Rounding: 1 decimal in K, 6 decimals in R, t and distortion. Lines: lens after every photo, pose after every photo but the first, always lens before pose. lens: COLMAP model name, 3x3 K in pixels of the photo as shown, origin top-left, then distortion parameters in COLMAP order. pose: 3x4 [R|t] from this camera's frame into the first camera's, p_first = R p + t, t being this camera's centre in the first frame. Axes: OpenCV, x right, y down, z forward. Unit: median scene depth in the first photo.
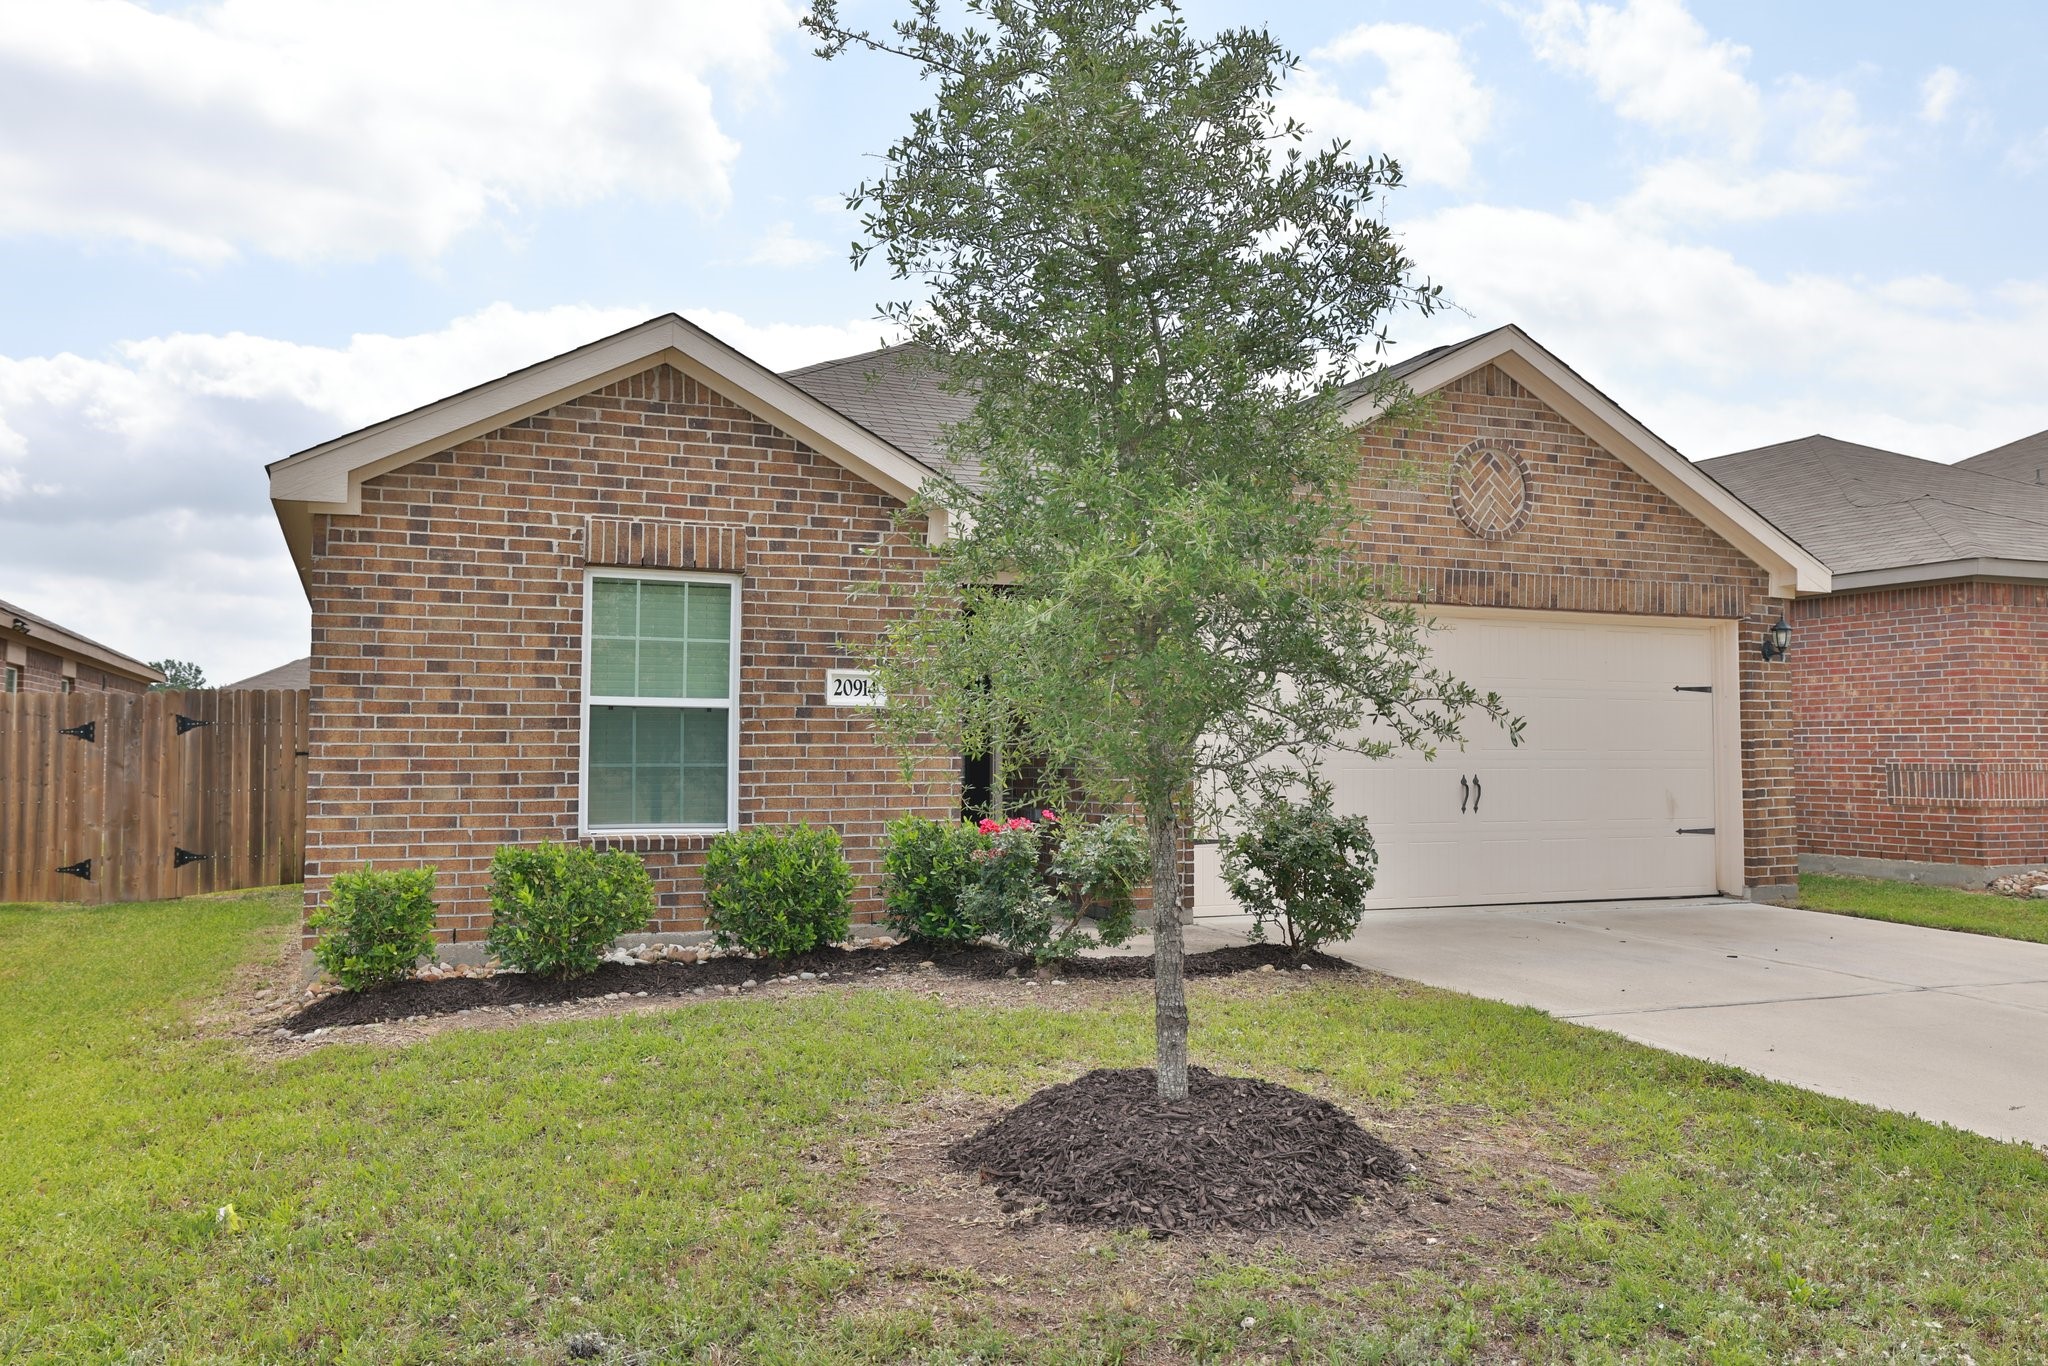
lens RADIAL K [[1536.1, 0, 1024.0], [0, 1536.1, 683.0], [0, 0, 1]] dist [0.004158, 0.001978]
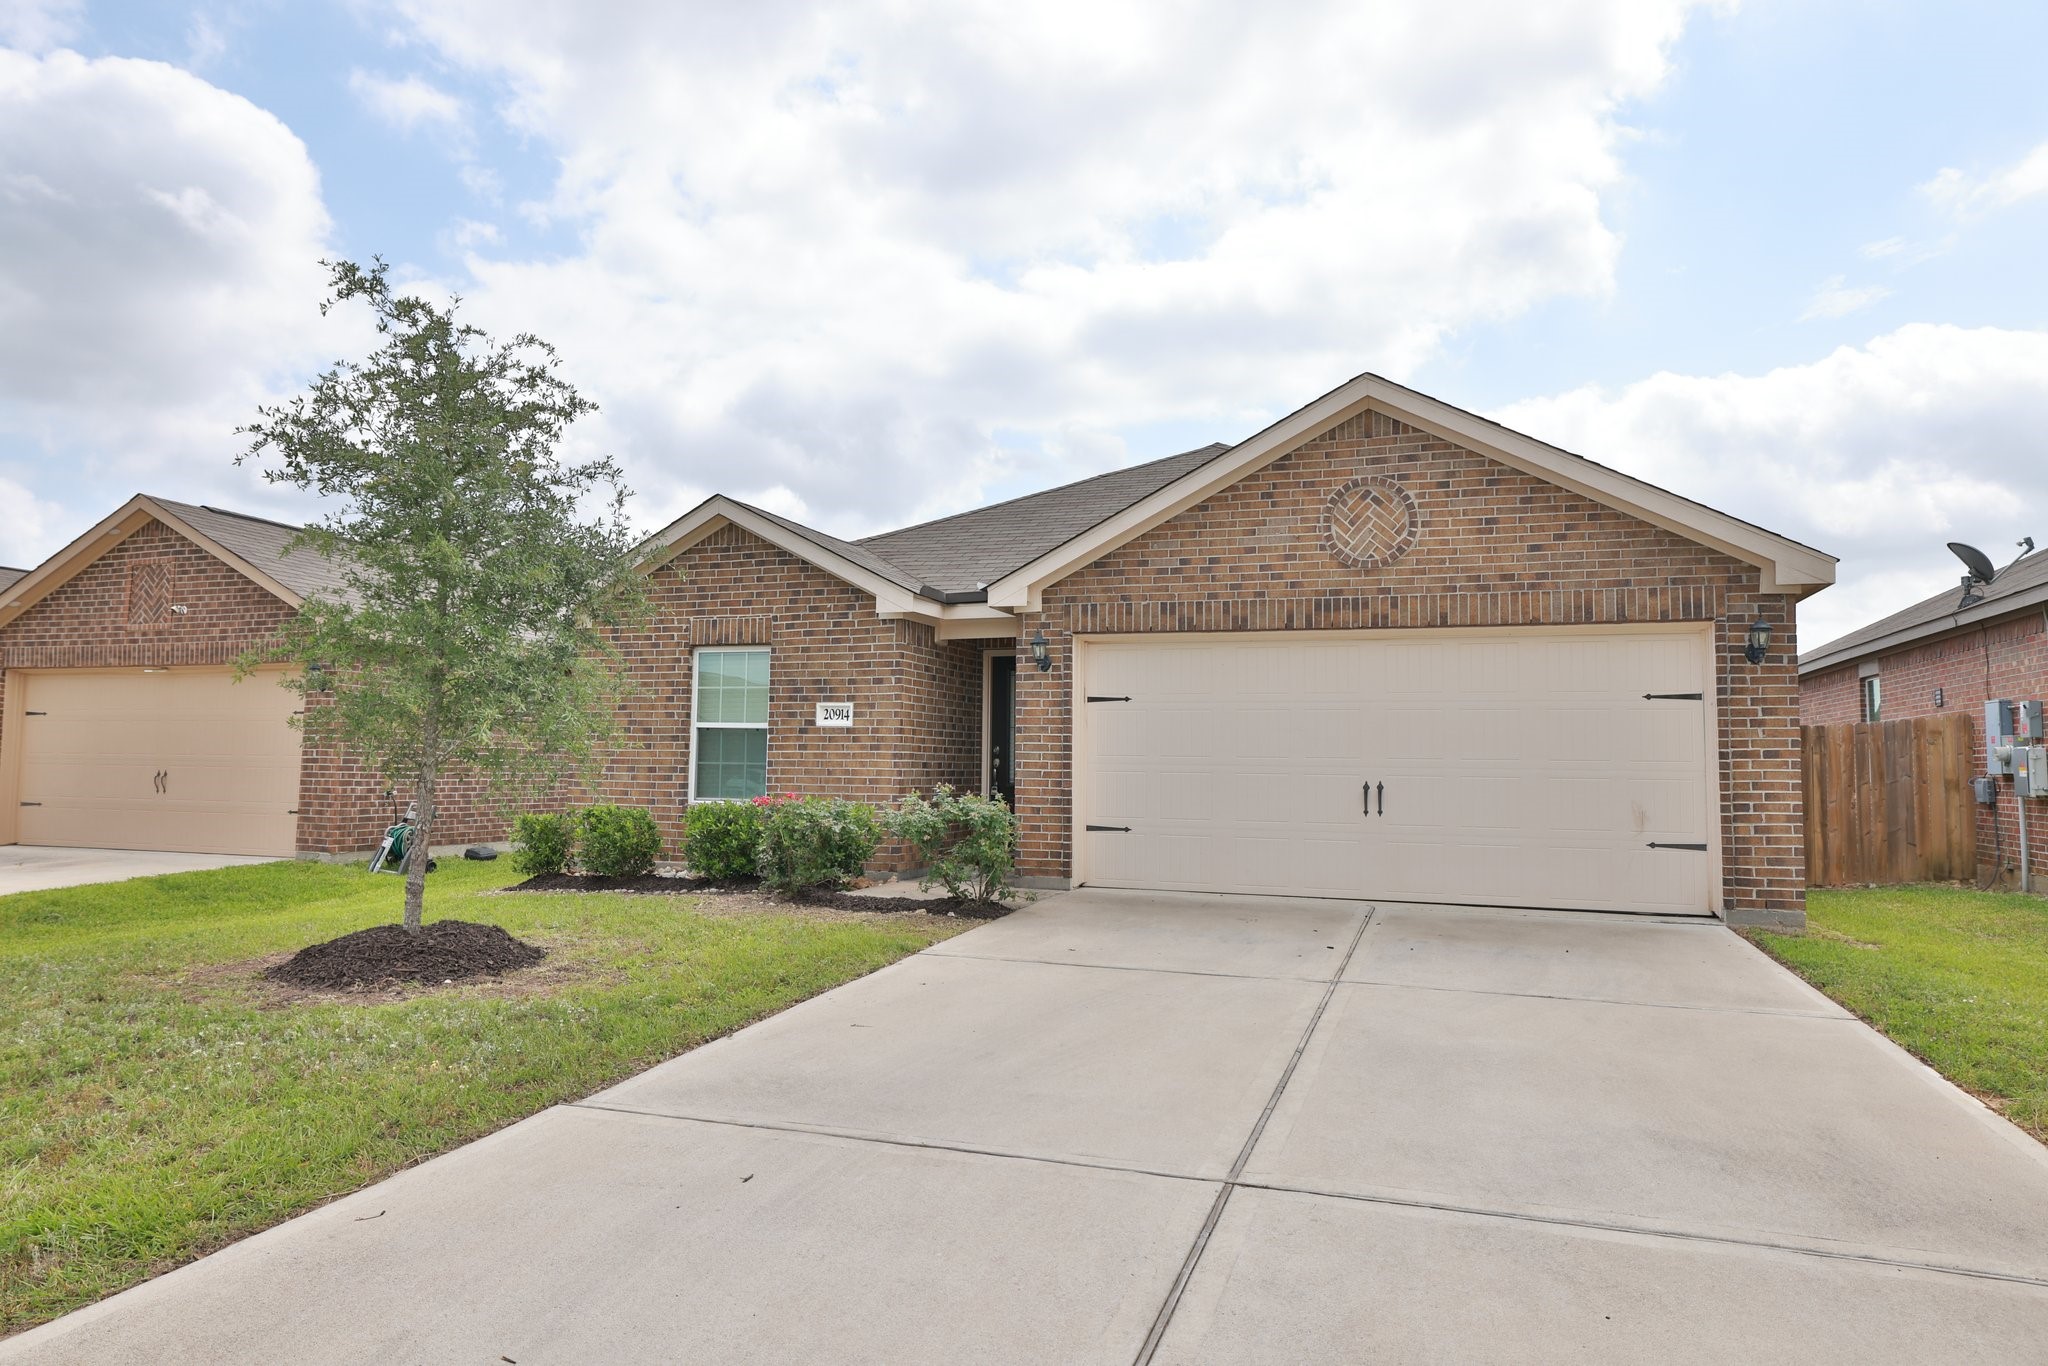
lens RADIAL K [[1194.1, 0, 1025.1], [0, 1194.1, 659.4], [0, 0, 1]] dist [-0.018631, -0.000451]
pose [[0.743437, -0.044613, -0.667316, 0.828264], [0.025268, 0.998934, -0.038633, -0.000798], [0.668329, 0.011860, 0.743772, 0.238697]]
